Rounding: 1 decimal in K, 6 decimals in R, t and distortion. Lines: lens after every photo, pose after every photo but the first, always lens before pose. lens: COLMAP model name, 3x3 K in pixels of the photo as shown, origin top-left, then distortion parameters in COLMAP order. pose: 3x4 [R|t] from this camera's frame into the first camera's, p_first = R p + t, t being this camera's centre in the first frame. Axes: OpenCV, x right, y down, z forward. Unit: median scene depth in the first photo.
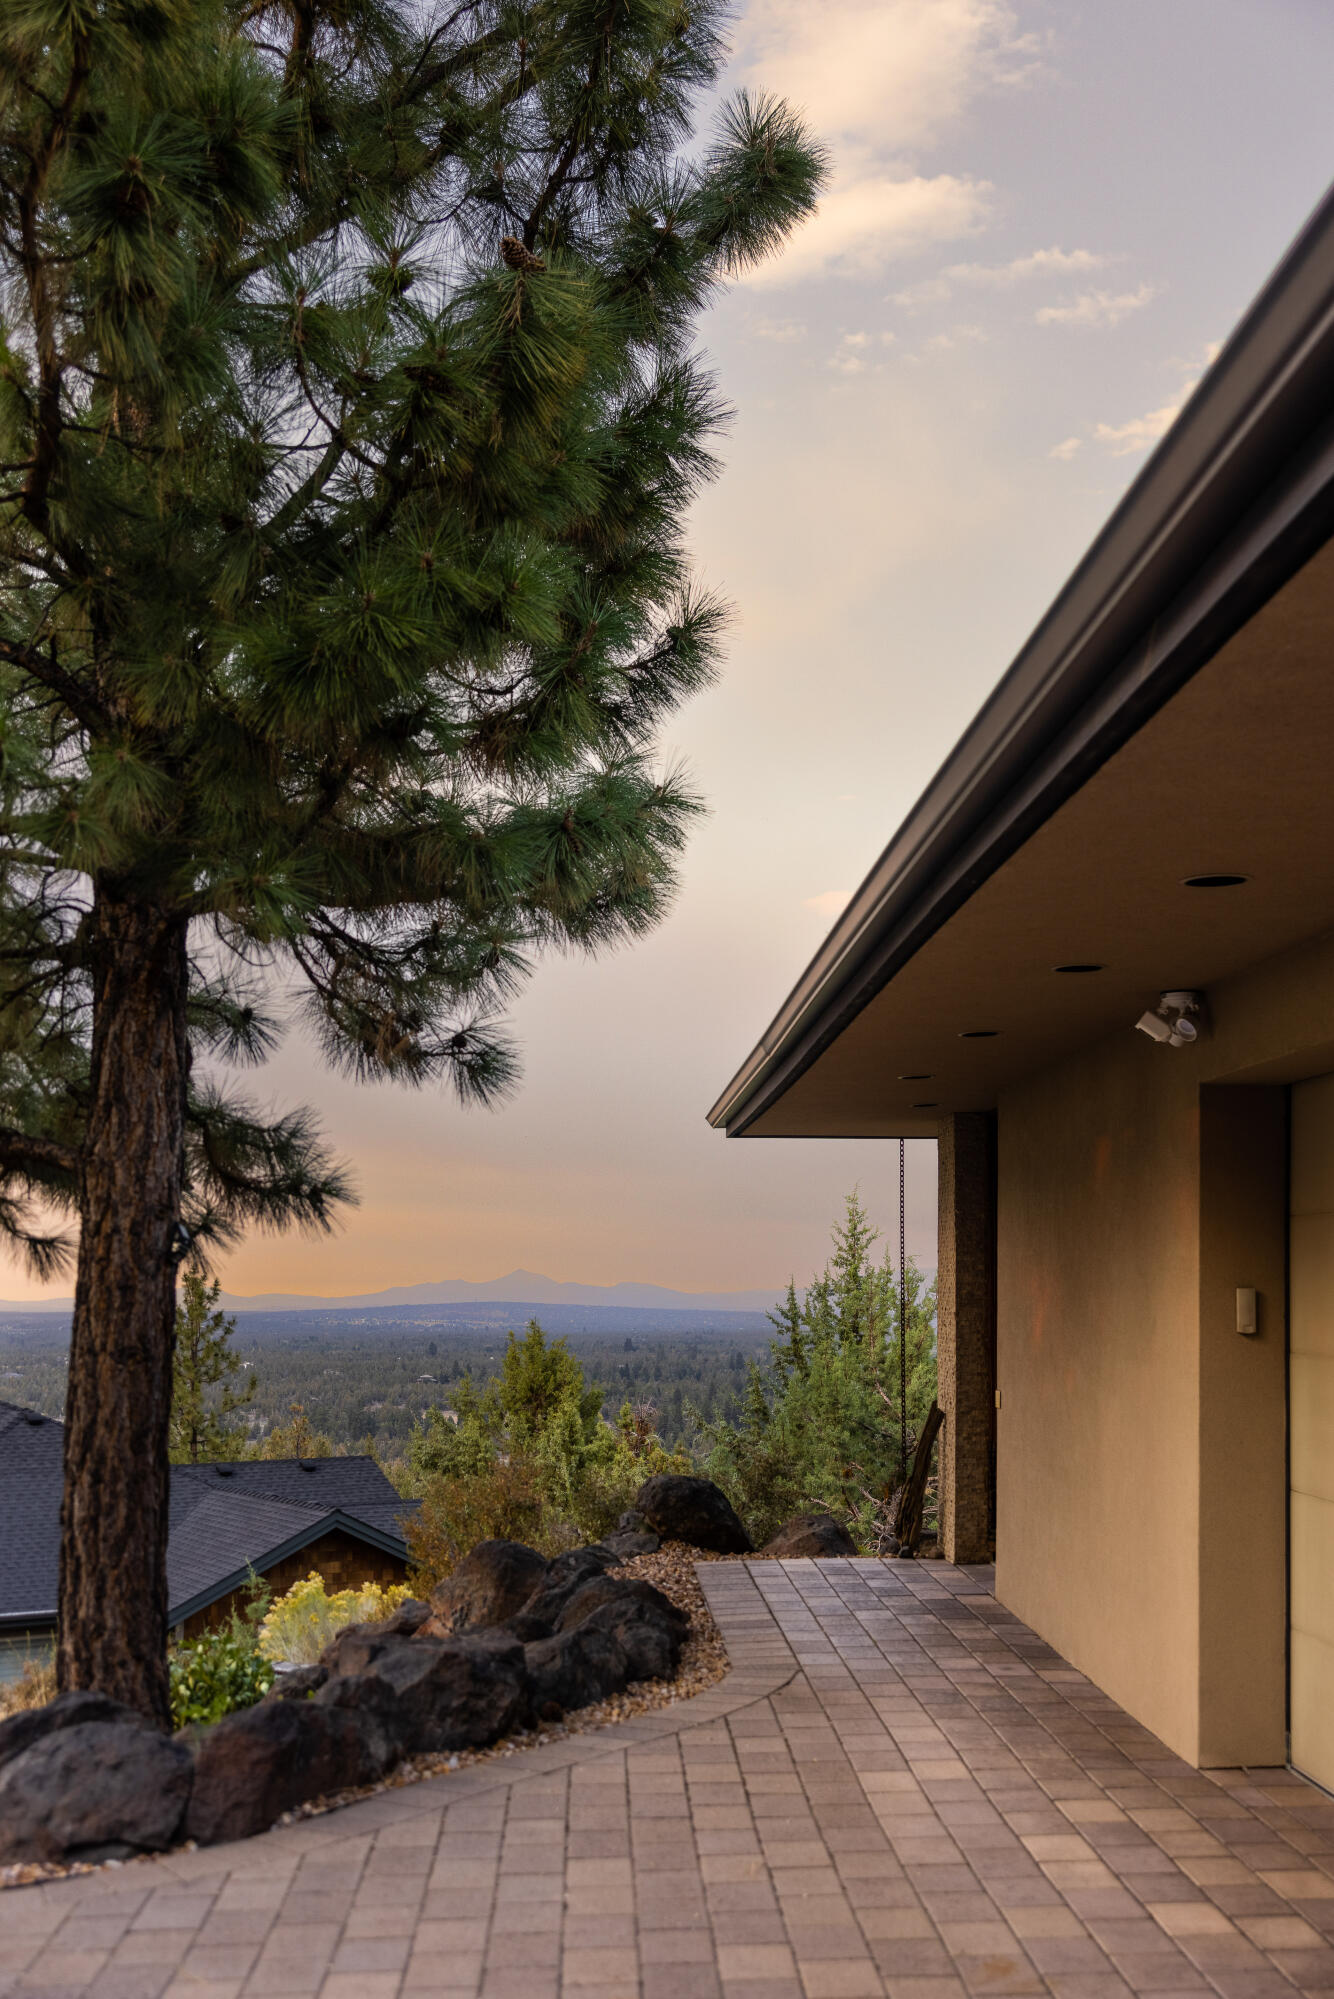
lens RADIAL K [[2231.9, 0, 666.9], [0, 2231.9, 1007.0], [0, 0, 1]] dist [-0.062855, 0.000000]
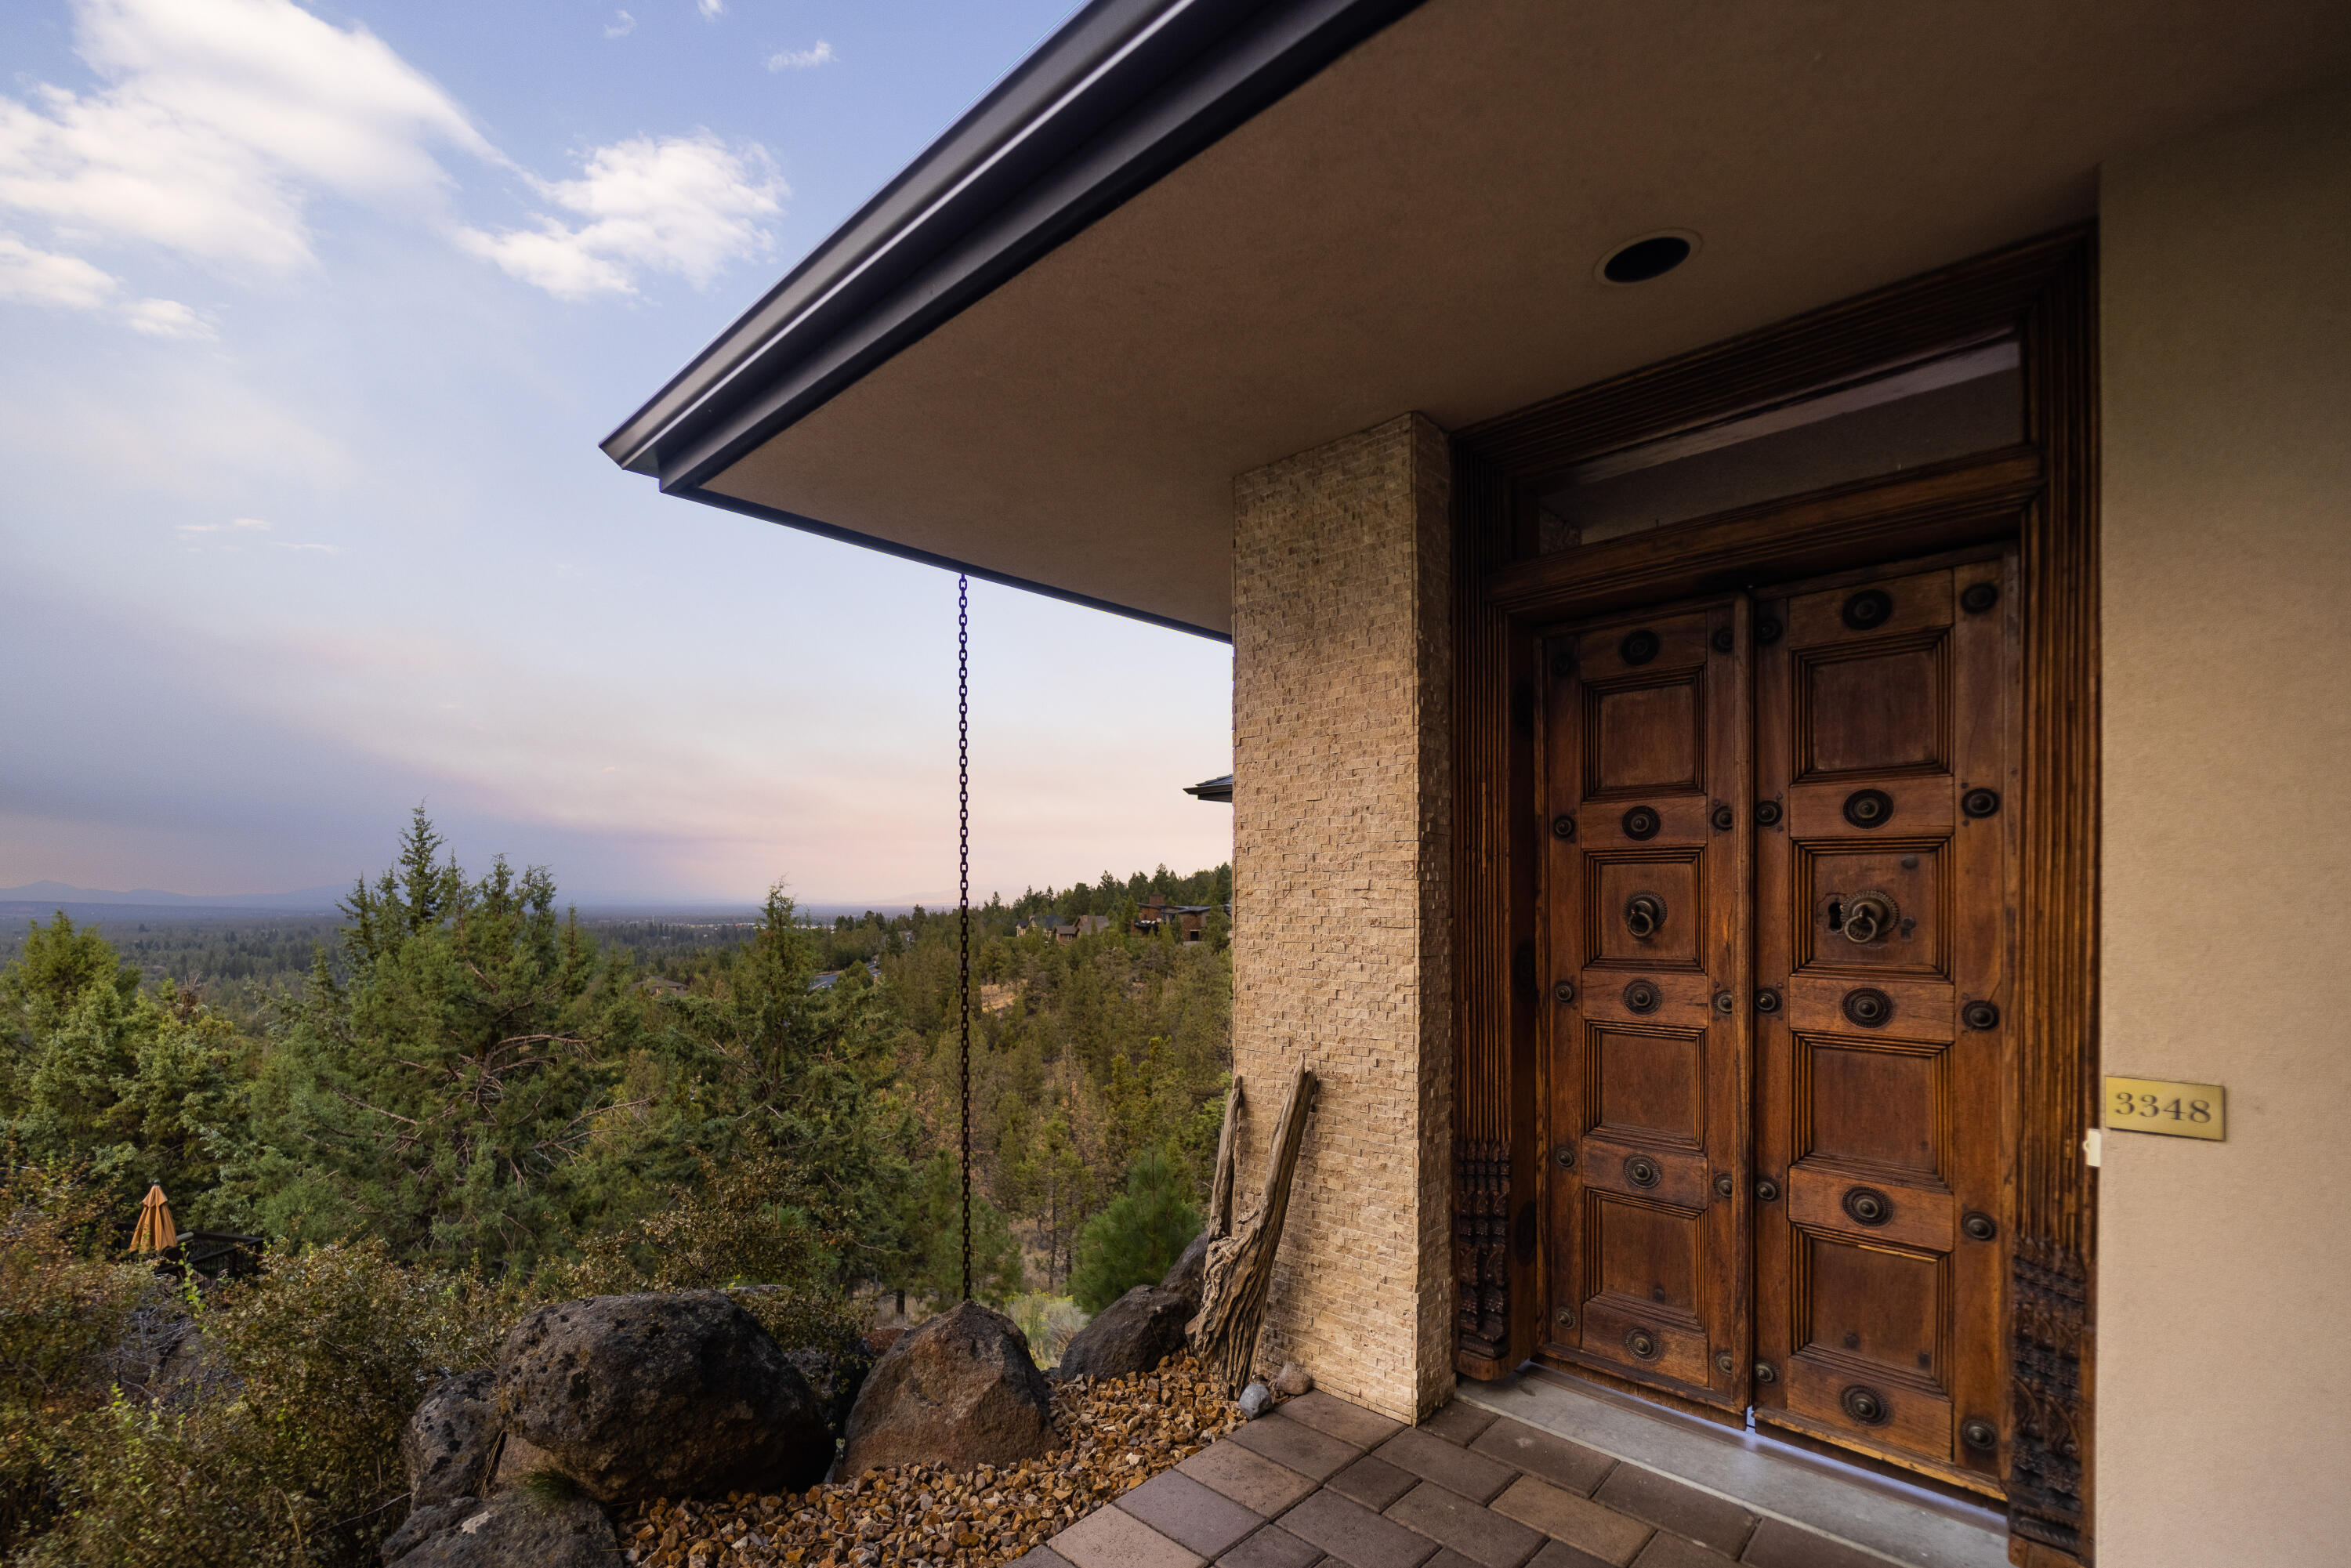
lens RADIAL K [[1030.8, 0, 1069.8], [0, 1030.8, 898.1], [0, 0, 1]] dist [0.000708, -0.000152]
pose [[0.754198, 0.001676, 0.656645, -0.019053], [-0.085605, 0.991713, 0.095792, 0.044351], [-0.651043, -0.128459, 0.748092, 0.302972]]
